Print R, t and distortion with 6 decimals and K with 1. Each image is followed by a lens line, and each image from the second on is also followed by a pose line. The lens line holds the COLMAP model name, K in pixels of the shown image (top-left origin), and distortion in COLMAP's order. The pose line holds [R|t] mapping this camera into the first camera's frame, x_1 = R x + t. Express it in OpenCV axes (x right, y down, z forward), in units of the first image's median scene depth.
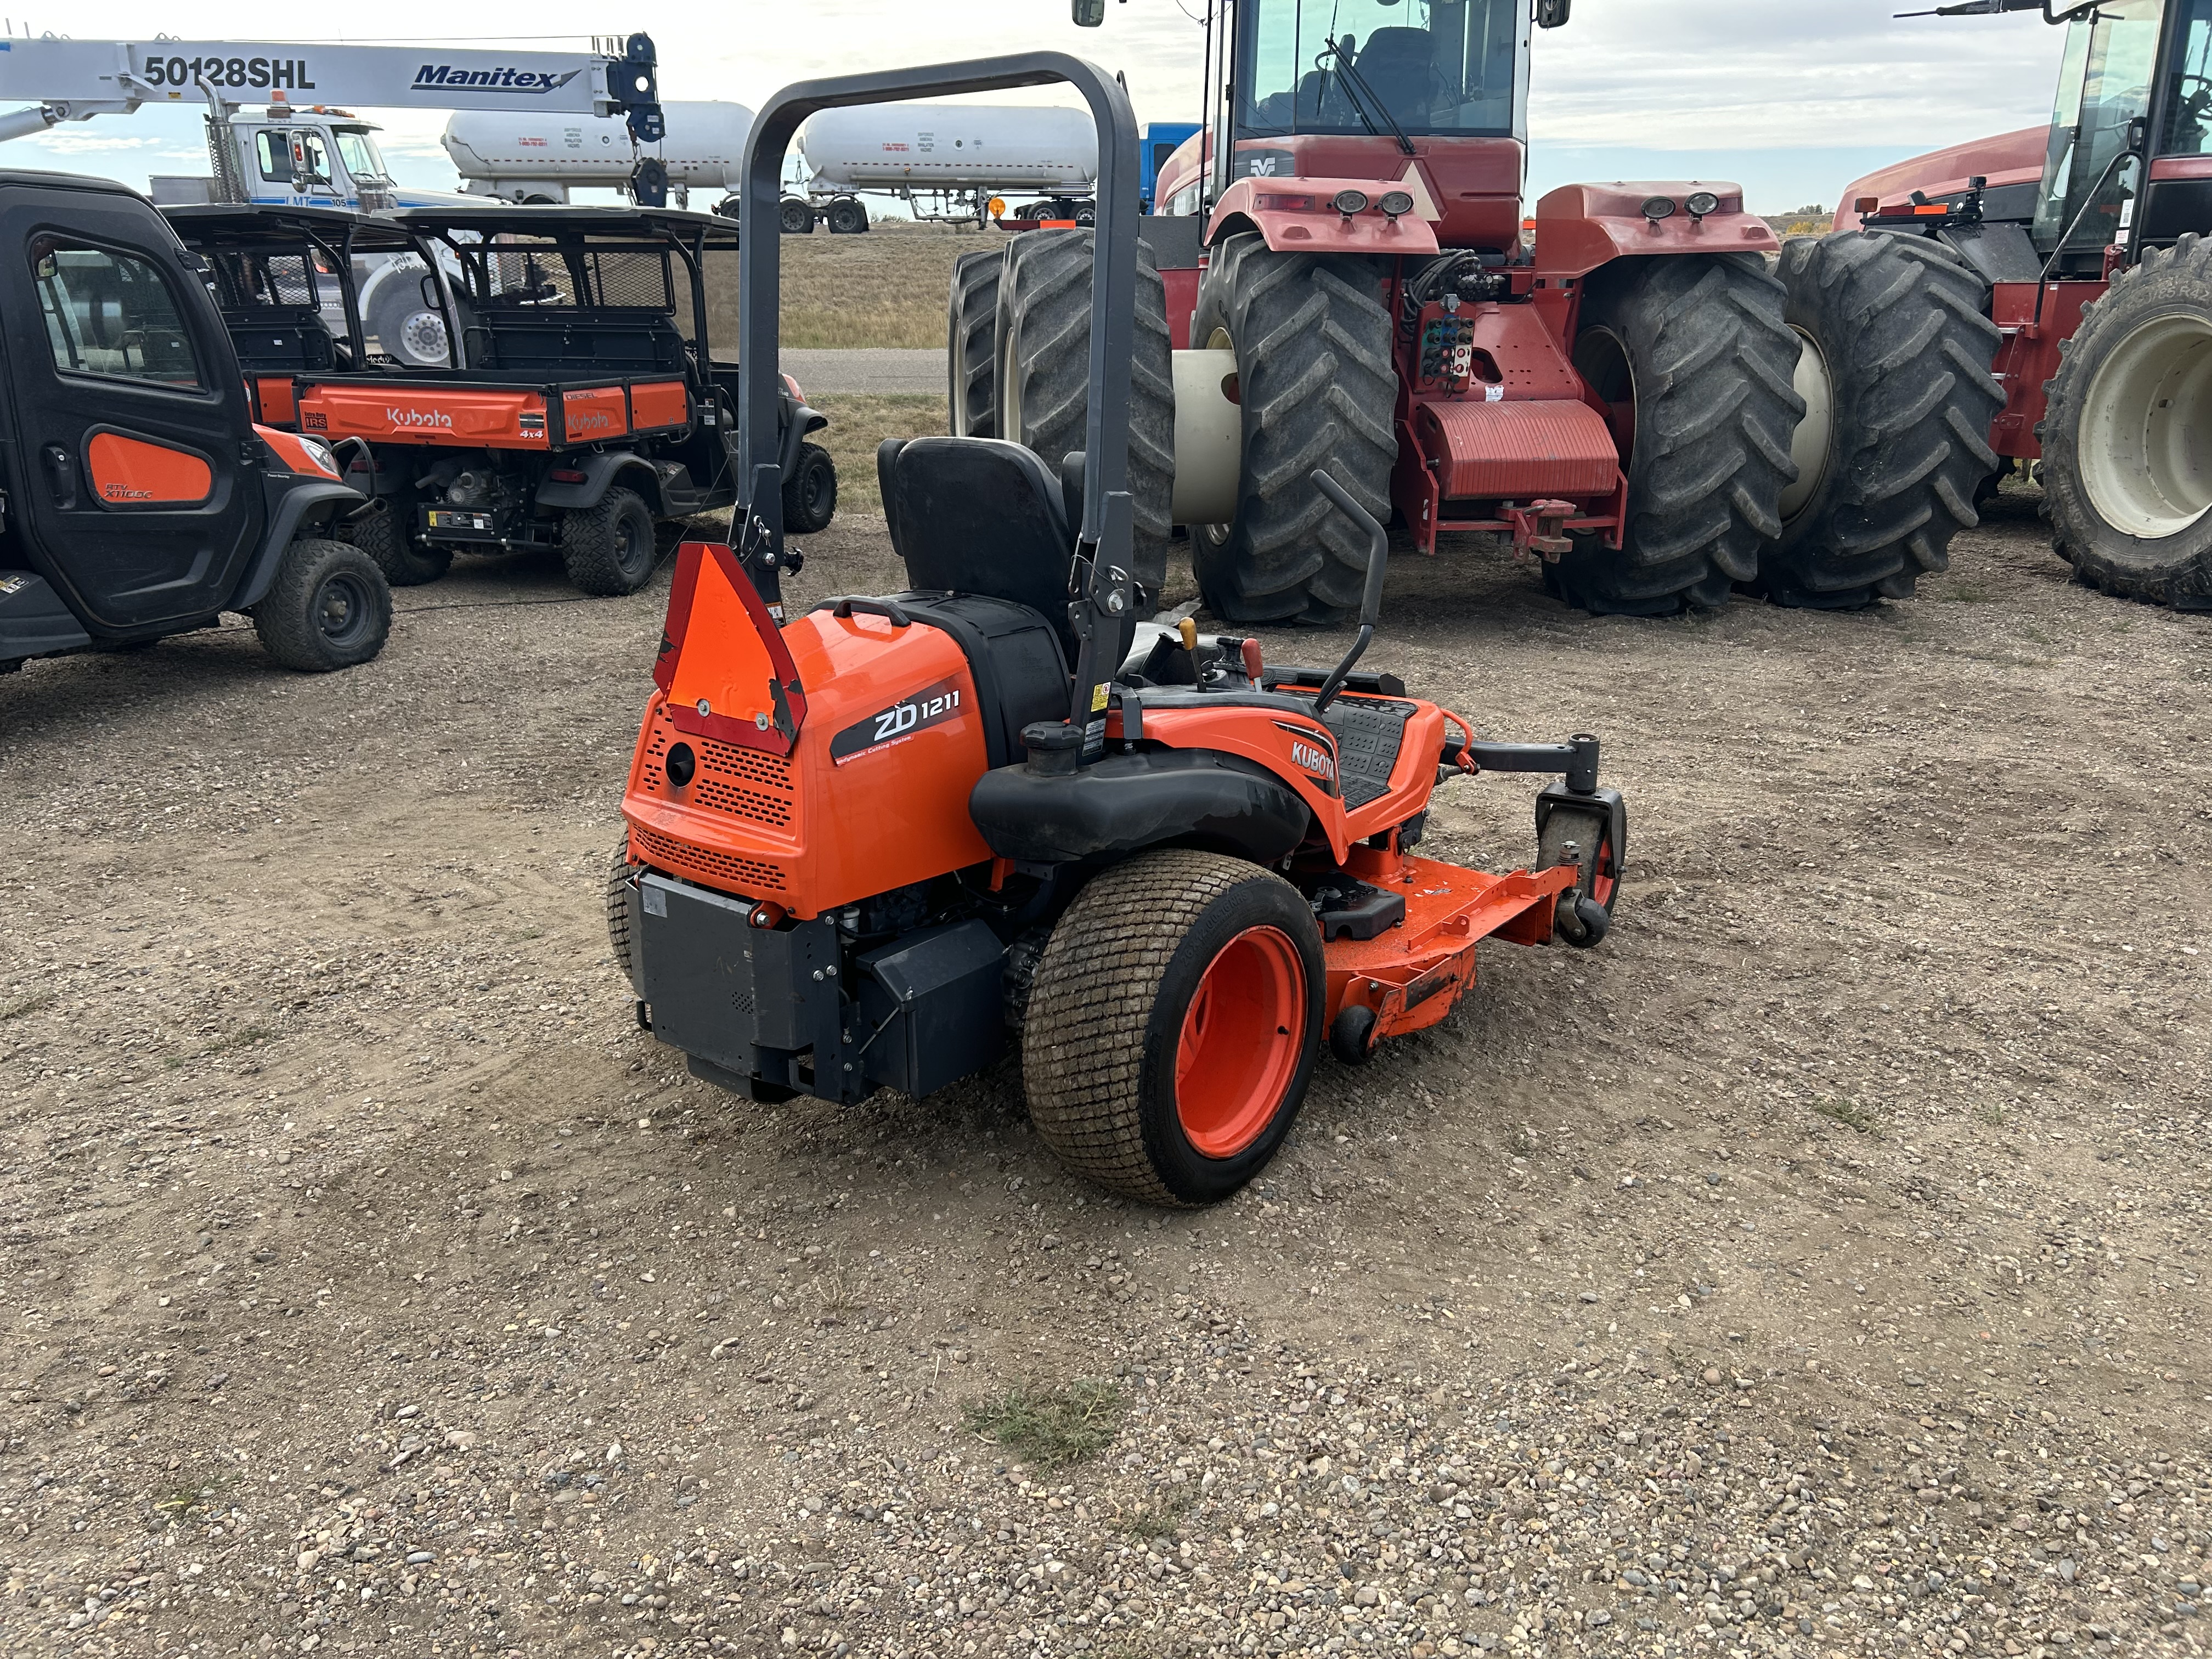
lens RADIAL K [[1665.9, 0, 1106.0], [0, 1665.9, 829.5], [0, 0, 1]] dist [-0.005055, -0.005962]
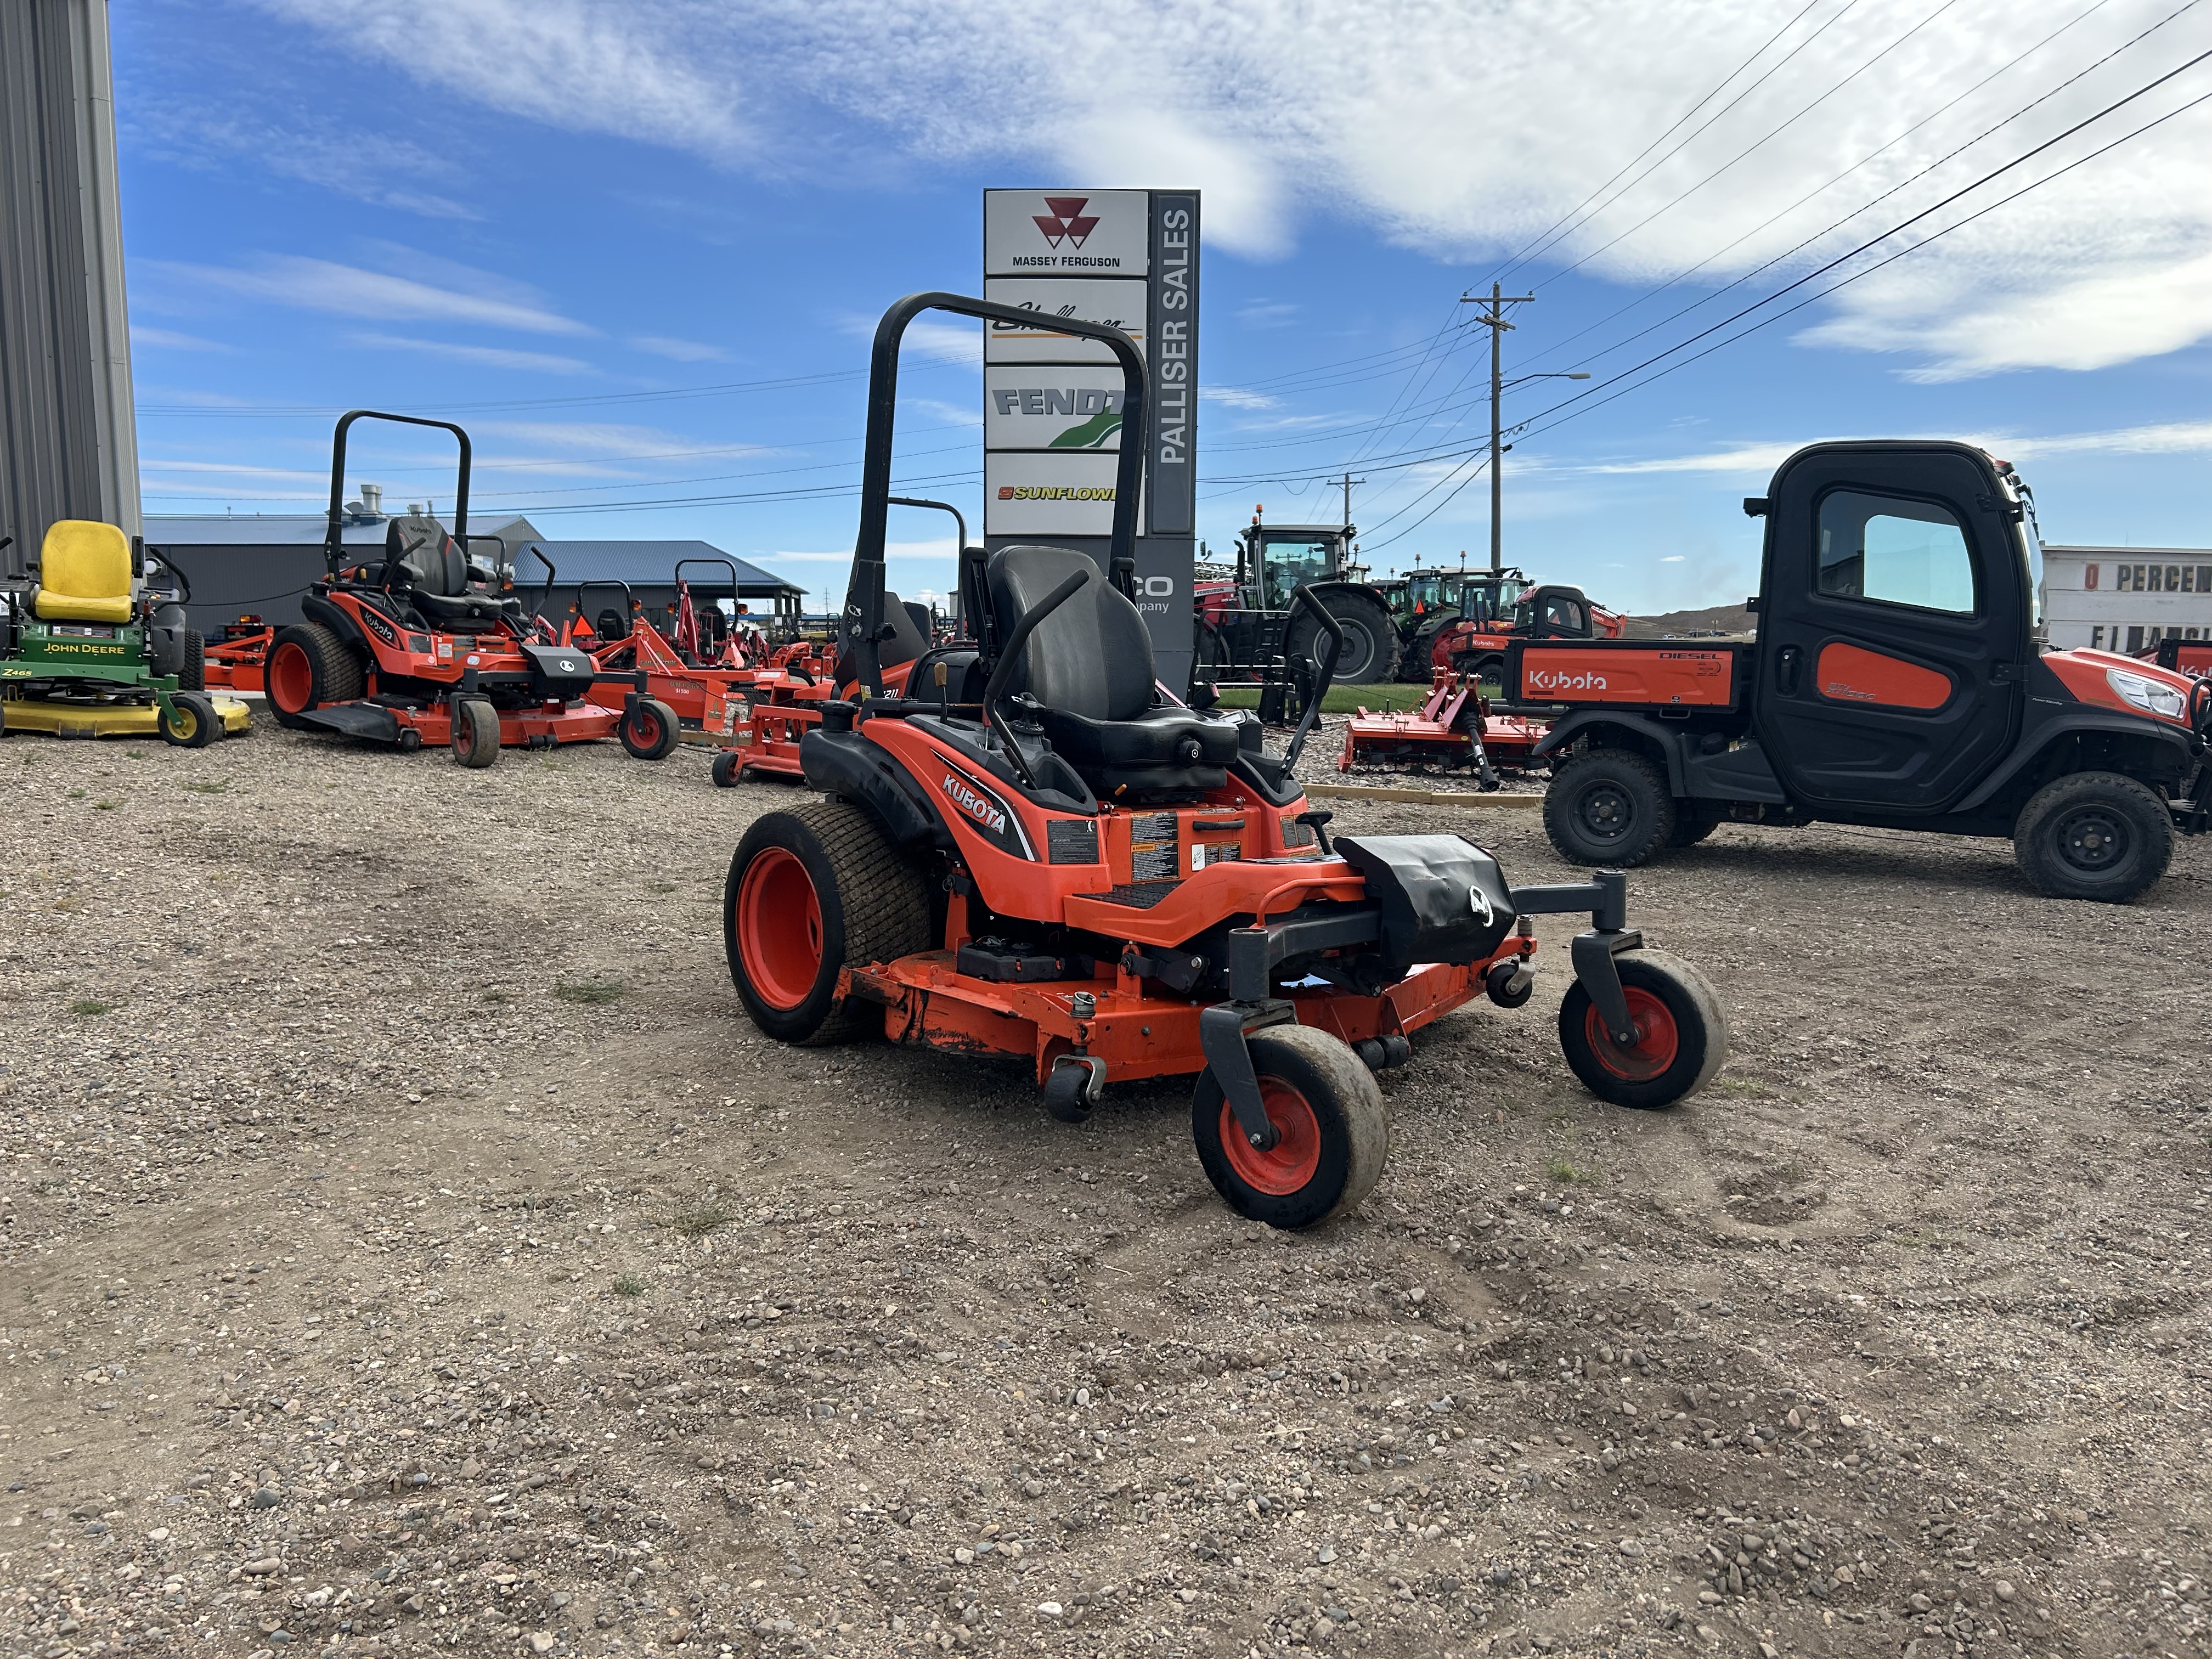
lens RADIAL K [[1665.9, 0, 1106.0], [0, 1665.9, 829.5], [0, 0, 1]] dist [-0.005055, -0.005962]
pose [[-0.166466, 0.113354, -0.979510, 0.887583], [-0.318315, 0.934008, 0.162185, -0.171011], [0.933255, 0.338791, -0.119398, 0.866966]]
